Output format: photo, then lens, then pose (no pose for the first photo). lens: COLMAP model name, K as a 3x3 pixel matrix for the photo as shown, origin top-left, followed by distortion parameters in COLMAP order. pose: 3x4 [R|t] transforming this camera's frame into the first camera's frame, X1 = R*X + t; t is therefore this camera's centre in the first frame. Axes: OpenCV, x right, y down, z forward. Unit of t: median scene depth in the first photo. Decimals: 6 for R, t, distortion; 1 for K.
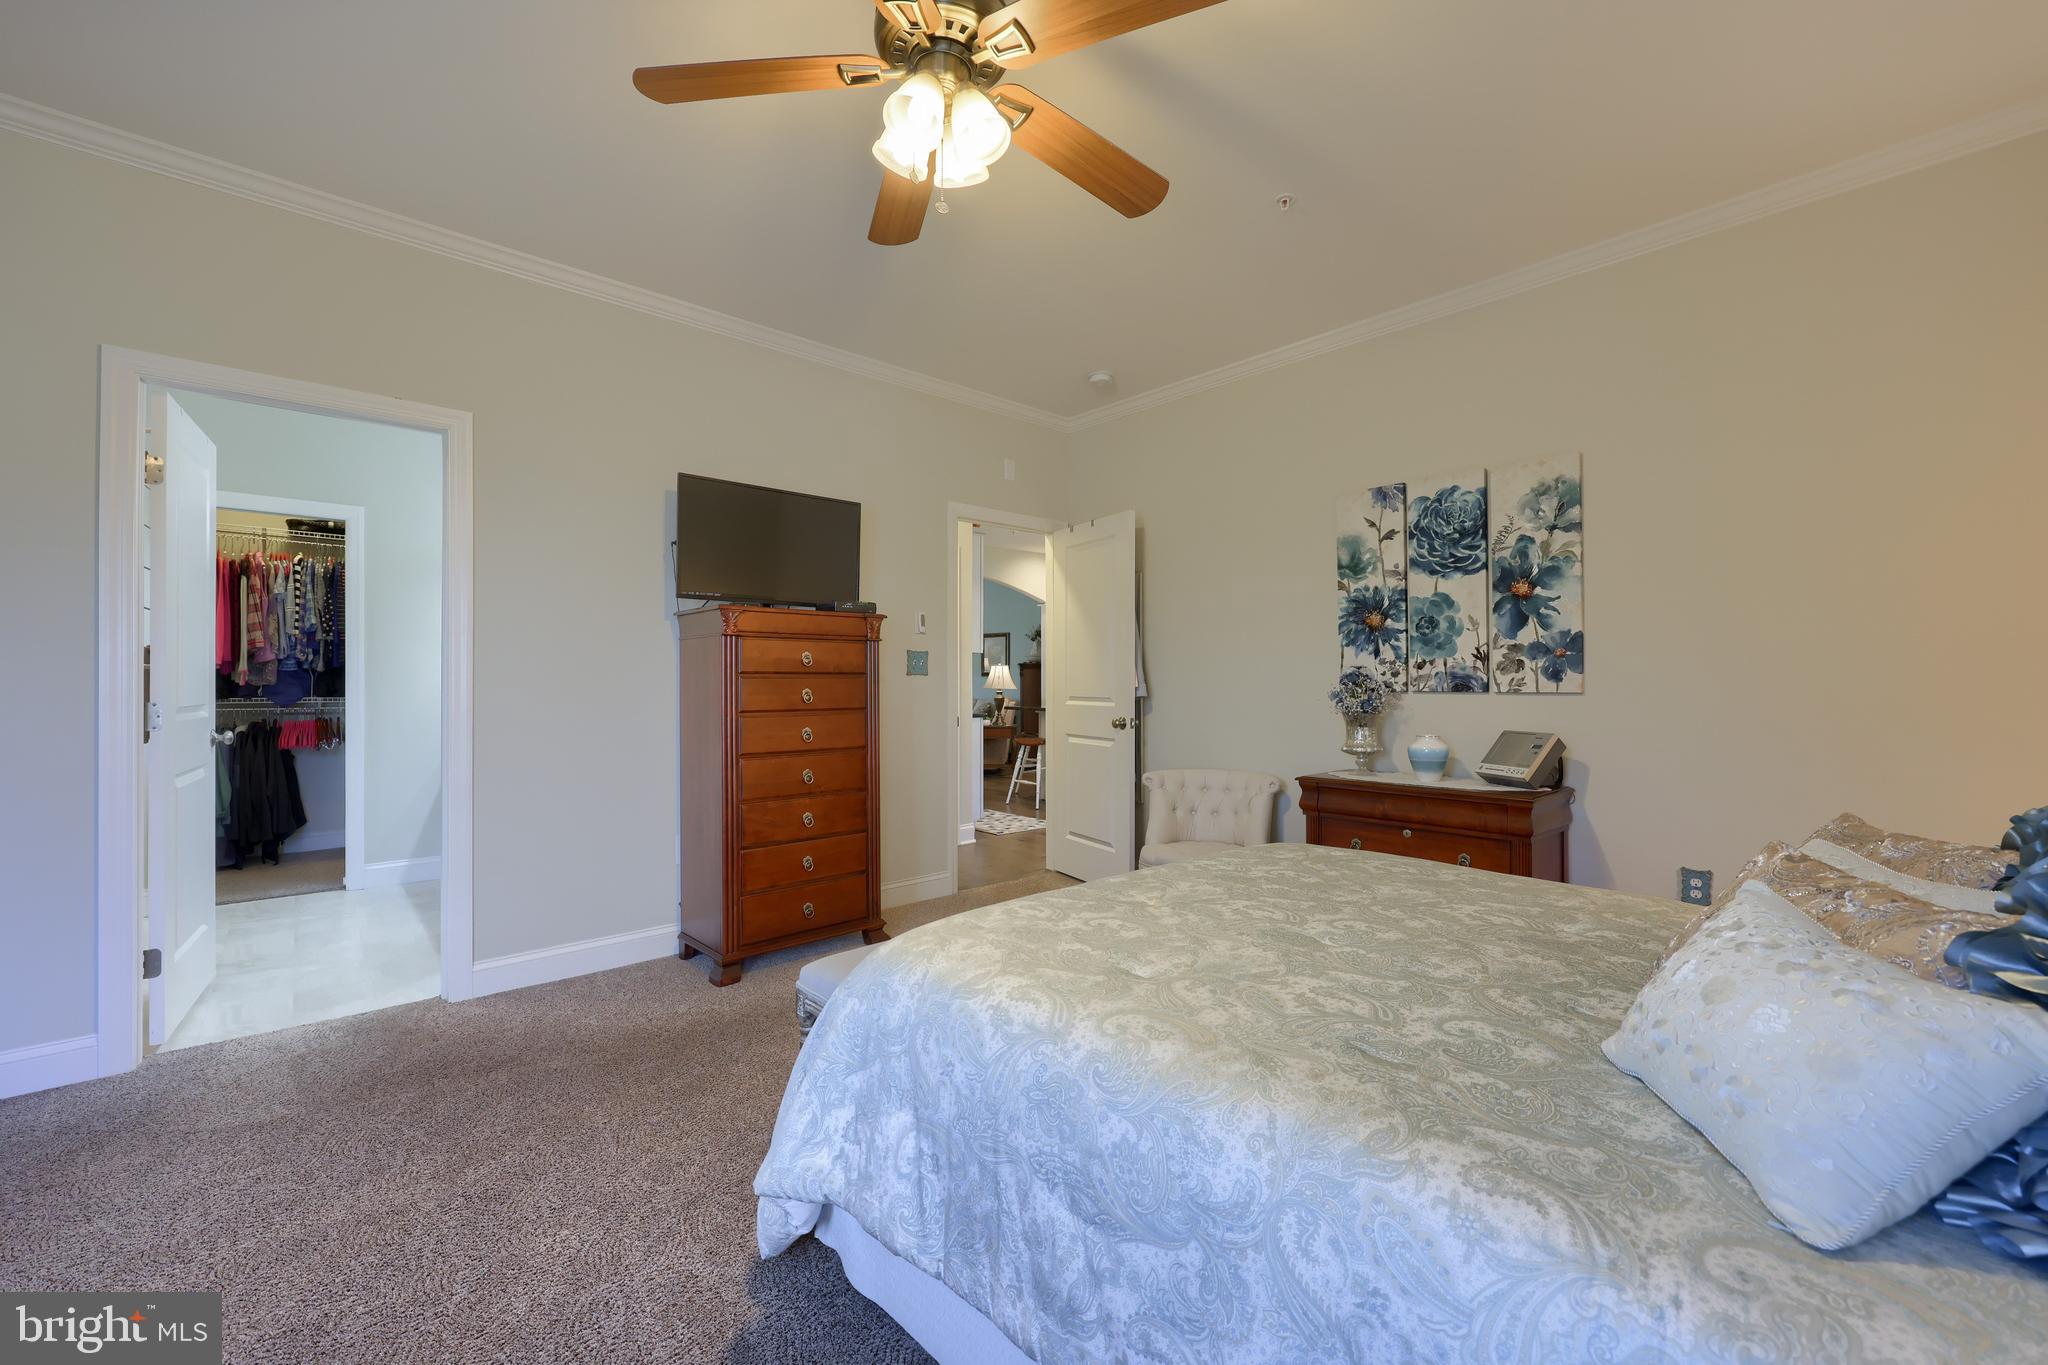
lens RADIAL K [[826.6, 0, 1030.5], [0, 826.6, 672.8], [0, 0, 1]] dist [0.000198, -0.000317]
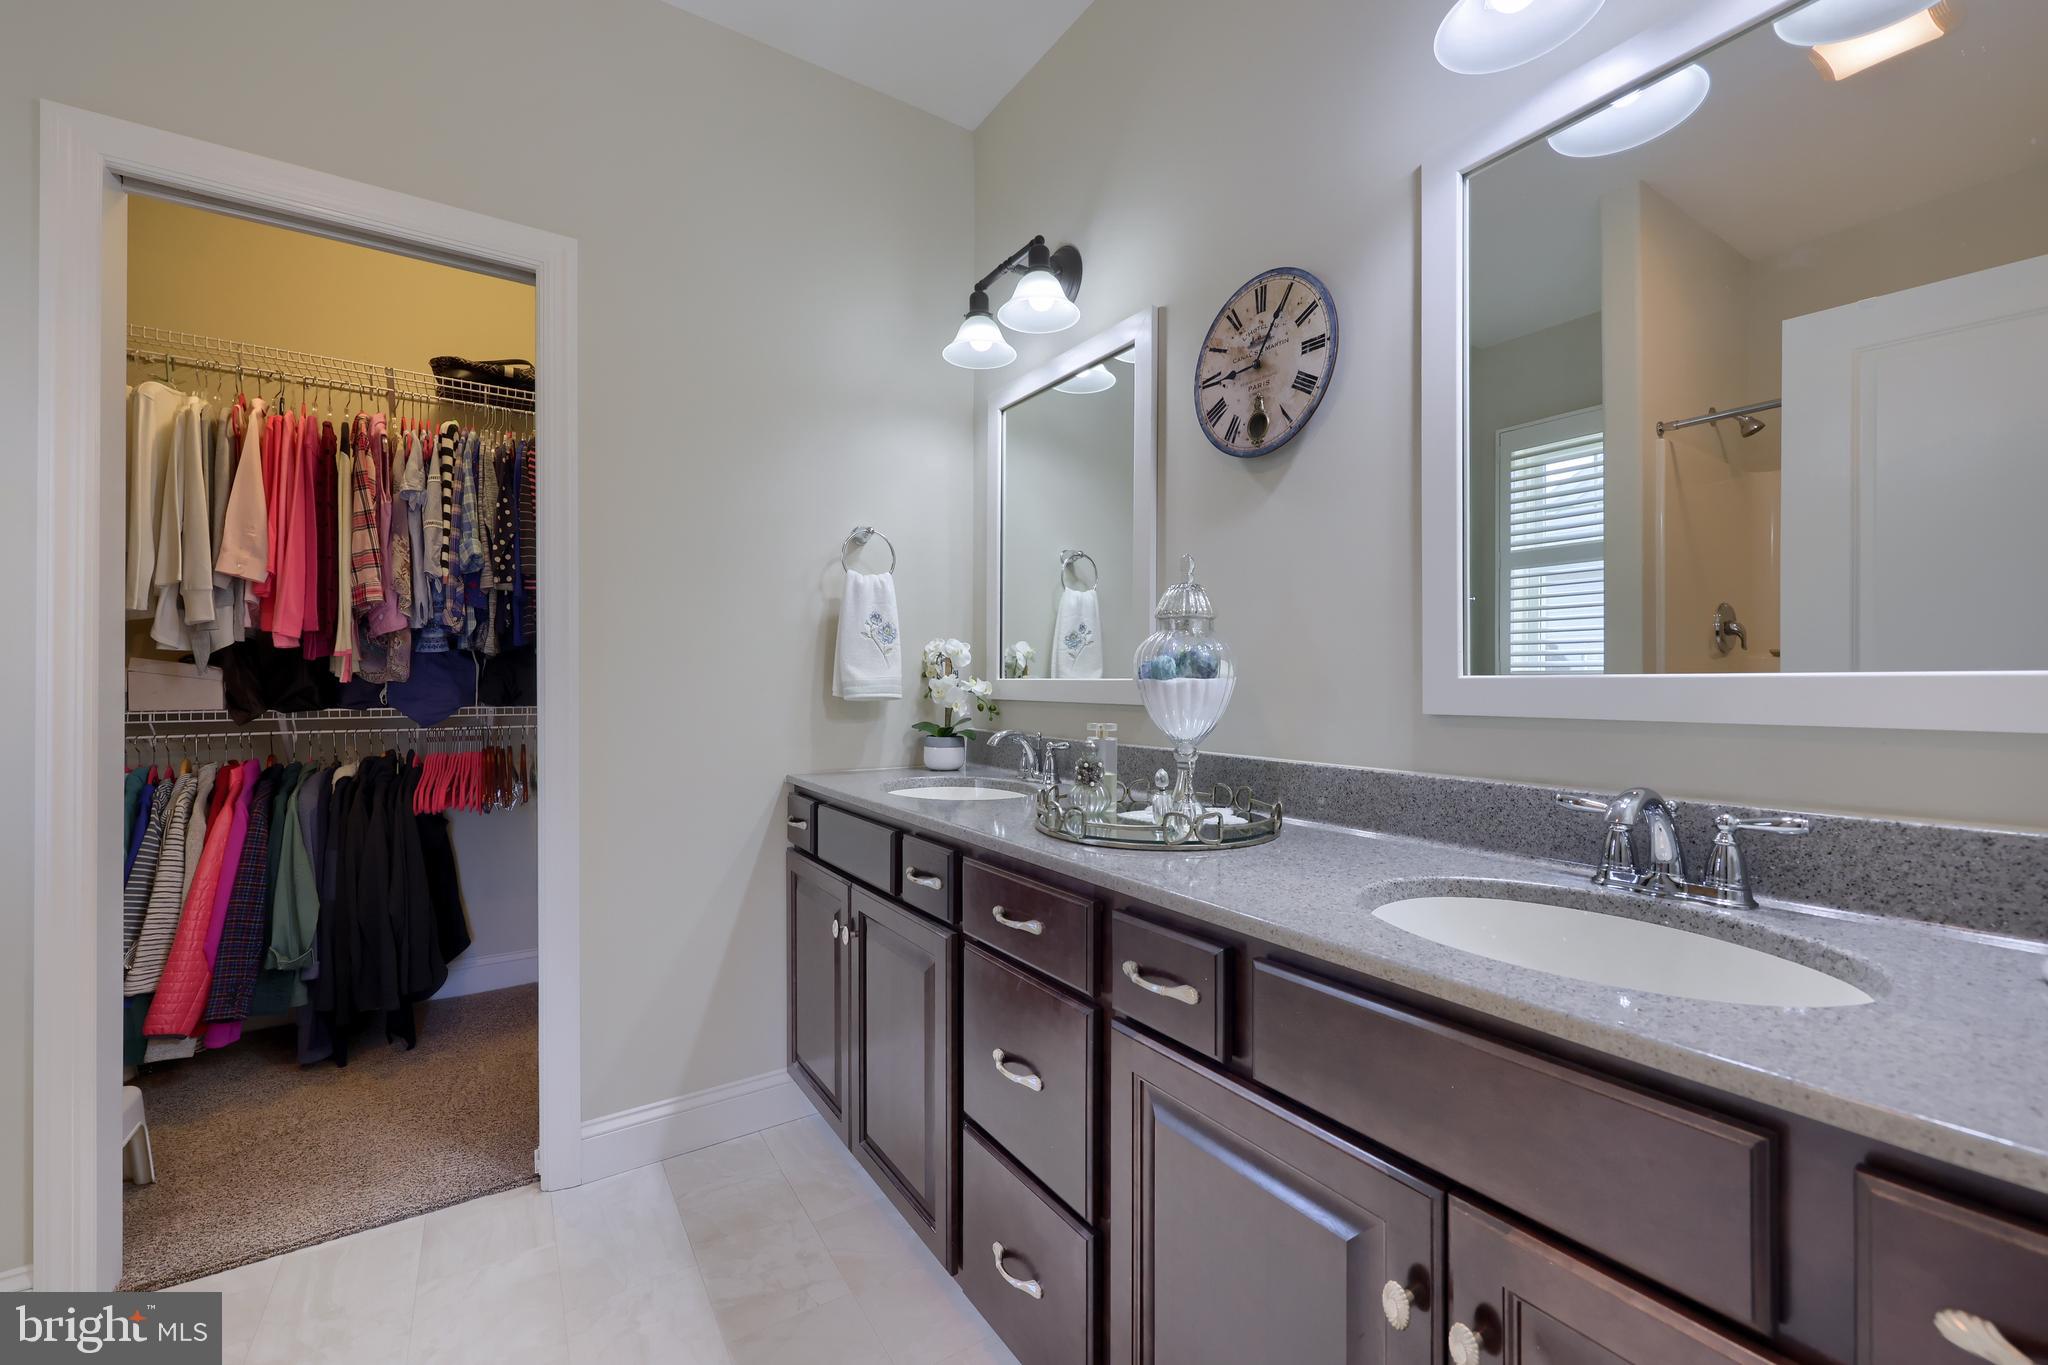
lens RADIAL K [[826.6, 0, 1025.6], [0, 826.6, 681.4], [0, 0, 1]] dist [0.000198, -0.000317]
pose [[0.987947, 0.003186, -0.154761, -0.474093], [-0.001802, 0.999957, 0.009079, 0.009170], [0.154783, -0.008690, 0.987910, 0.570279]]
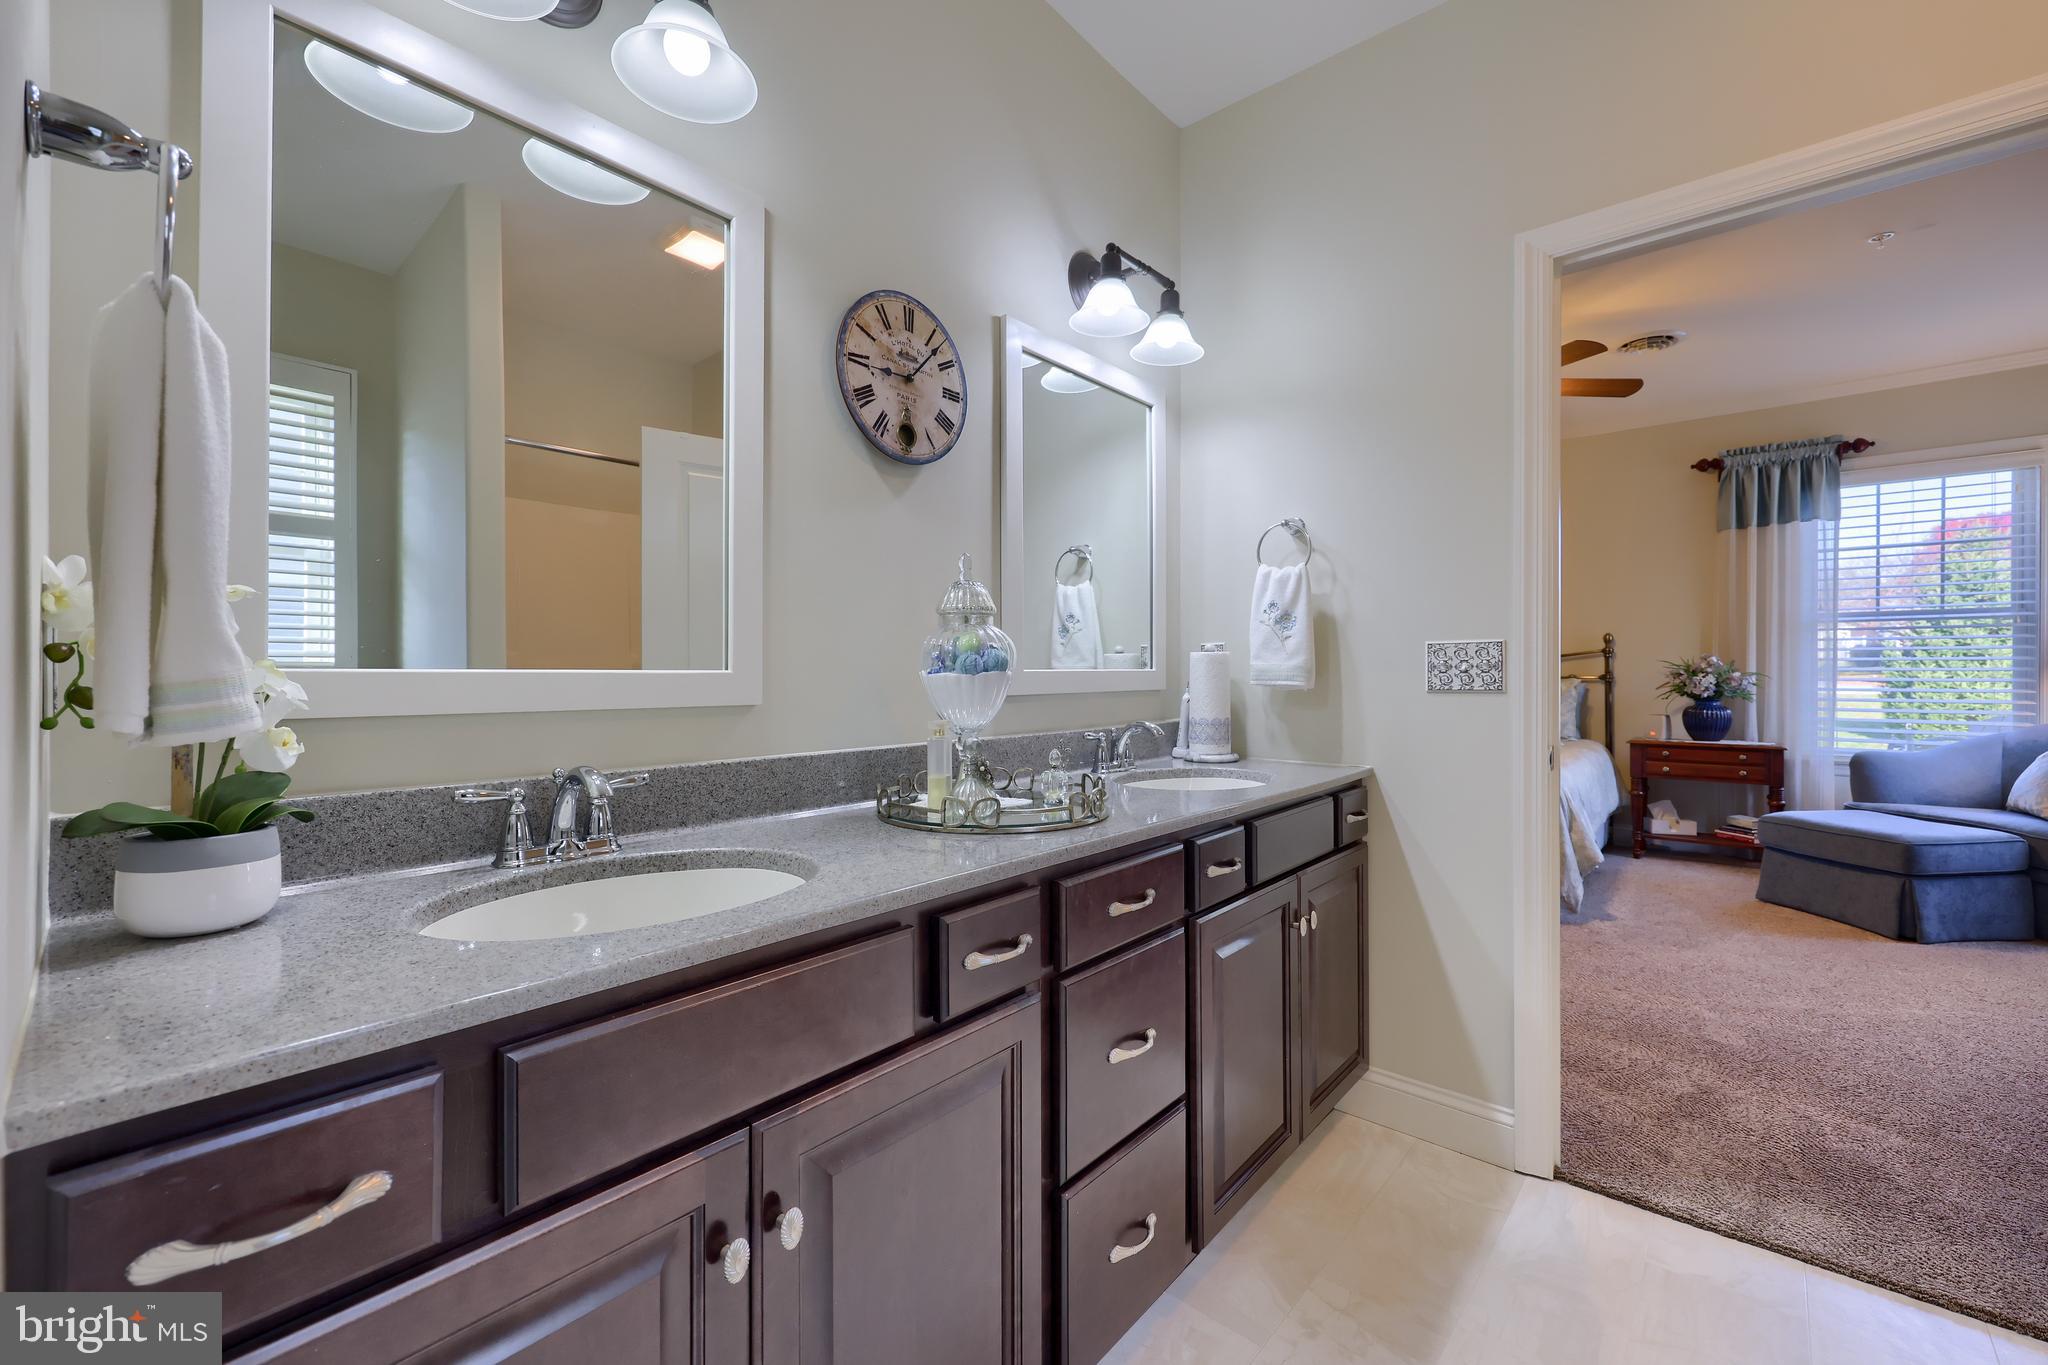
lens RADIAL K [[798.5, 0, 988.4], [0, 798.5, 689.8], [0, 0, 1]] dist [0.000133, 0.000175]
pose [[-0.065041, -0.016955, 0.997739, -1.172301], [-0.006060, 0.999844, 0.016596, 0.018417], [-0.997864, -0.004967, -0.065133, 1.319788]]
